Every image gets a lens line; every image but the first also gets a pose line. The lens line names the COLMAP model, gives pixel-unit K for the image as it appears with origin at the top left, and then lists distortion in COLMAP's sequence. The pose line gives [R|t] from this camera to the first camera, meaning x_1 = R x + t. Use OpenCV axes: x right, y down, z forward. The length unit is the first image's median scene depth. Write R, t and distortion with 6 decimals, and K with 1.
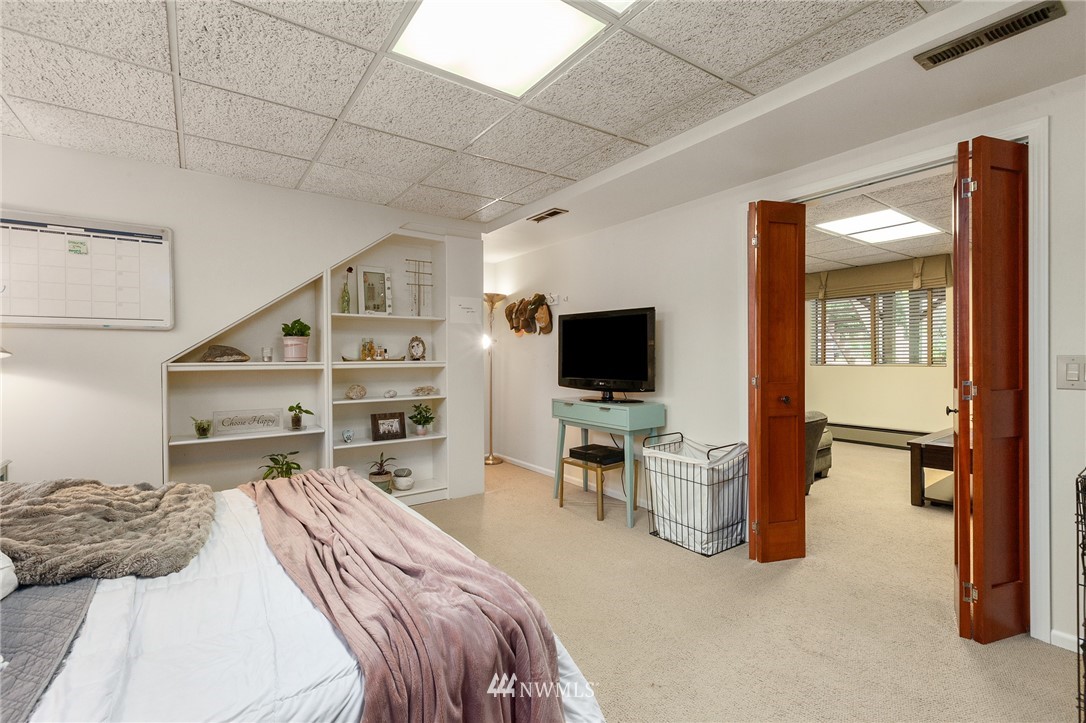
lens RADIAL K [[481.1, 0, 537.5], [0, 481.1, 360.0], [0, 0, 1]] dist [0.002930, -0.003254]
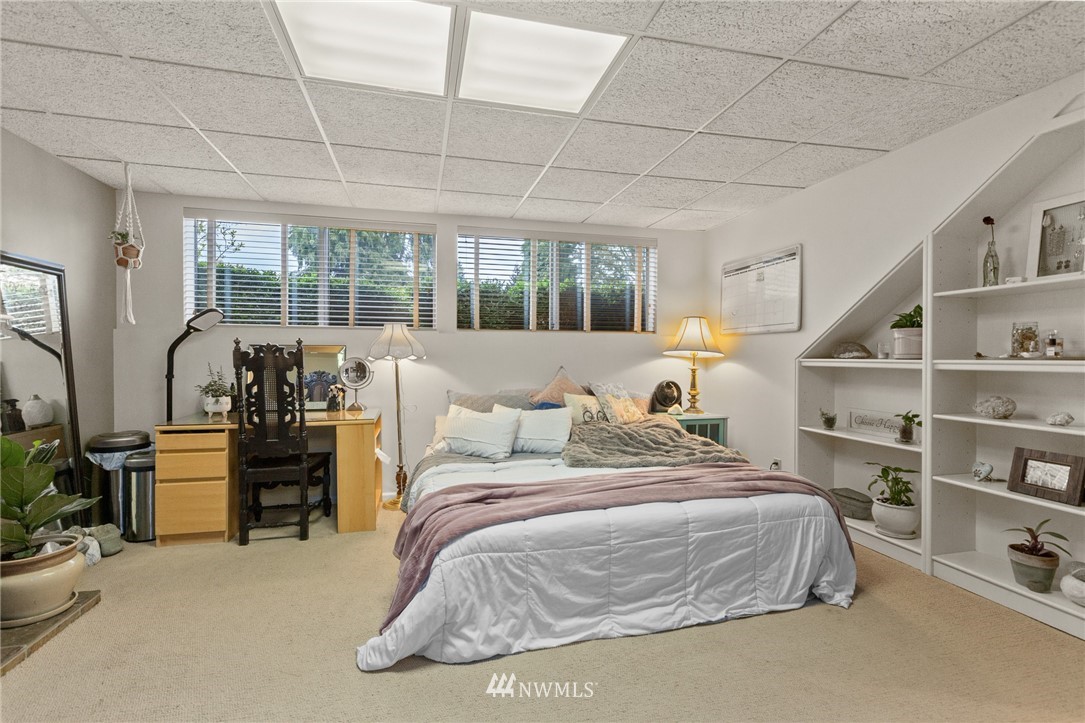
lens RADIAL K [[480.7, 0, 537.0], [0, 480.7, 360.0], [0, 0, 1]] dist [0.002930, -0.003254]
pose [[-0.359028, 0.008034, -0.933292, 0.484554], [-0.007392, 0.999907, 0.011451, 0.000215], [0.933298, 0.011010, -0.358935, 0.714698]]
